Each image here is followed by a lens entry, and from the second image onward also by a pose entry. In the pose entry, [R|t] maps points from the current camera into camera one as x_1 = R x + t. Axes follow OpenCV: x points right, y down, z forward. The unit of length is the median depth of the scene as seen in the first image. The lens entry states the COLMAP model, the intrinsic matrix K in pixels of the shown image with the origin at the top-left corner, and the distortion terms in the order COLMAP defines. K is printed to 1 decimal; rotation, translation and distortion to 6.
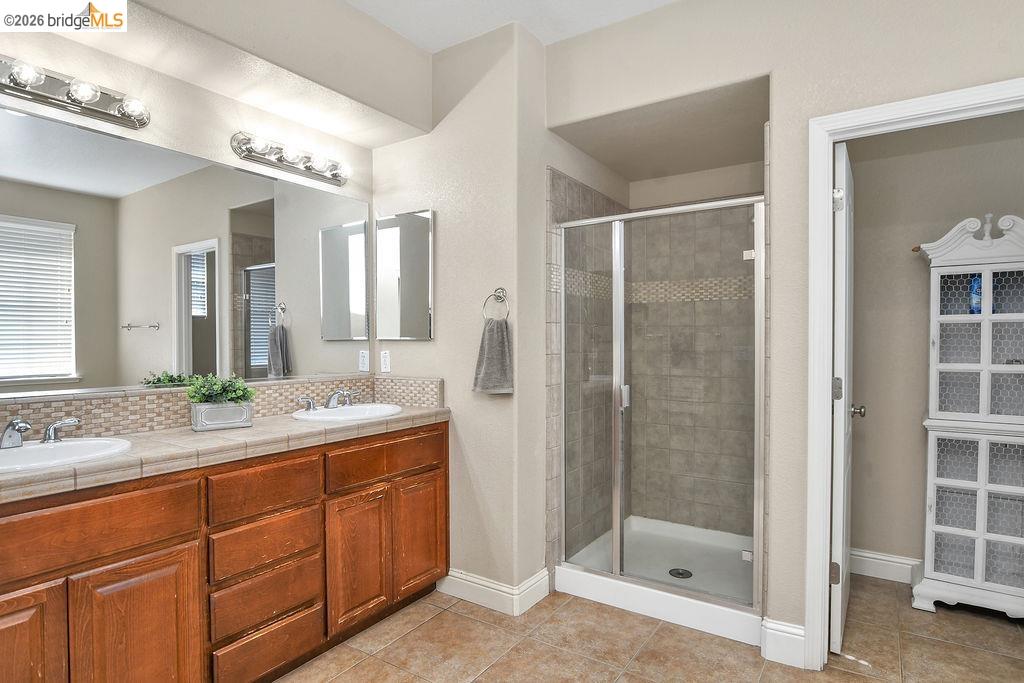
lens RADIAL K [[548.2, 0, 524.1], [0, 548.2, 349.2], [0, 0, 1]] dist [-0.020436, 0.001301]
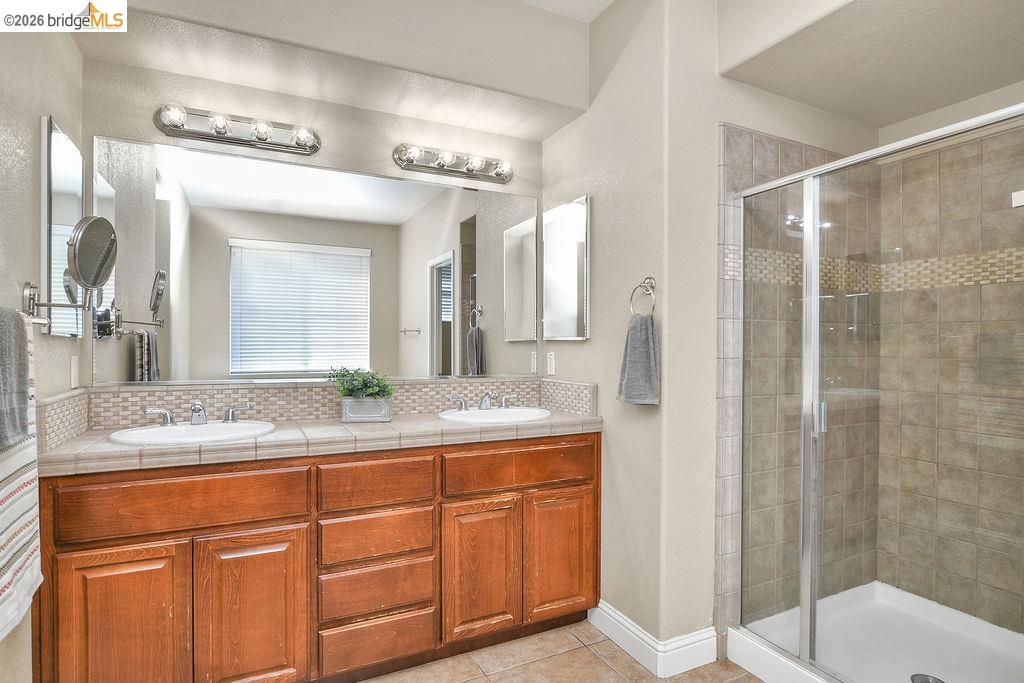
lens RADIAL K [[548.2, 0, 524.1], [0, 548.2, 349.2], [0, 0, 1]] dist [-0.020436, 0.001301]
pose [[0.866537, 0.008105, -0.499046, 0.212960], [-0.013105, 0.999893, -0.006517, 0.005476], [0.498940, 0.012188, 0.866551, 0.189075]]
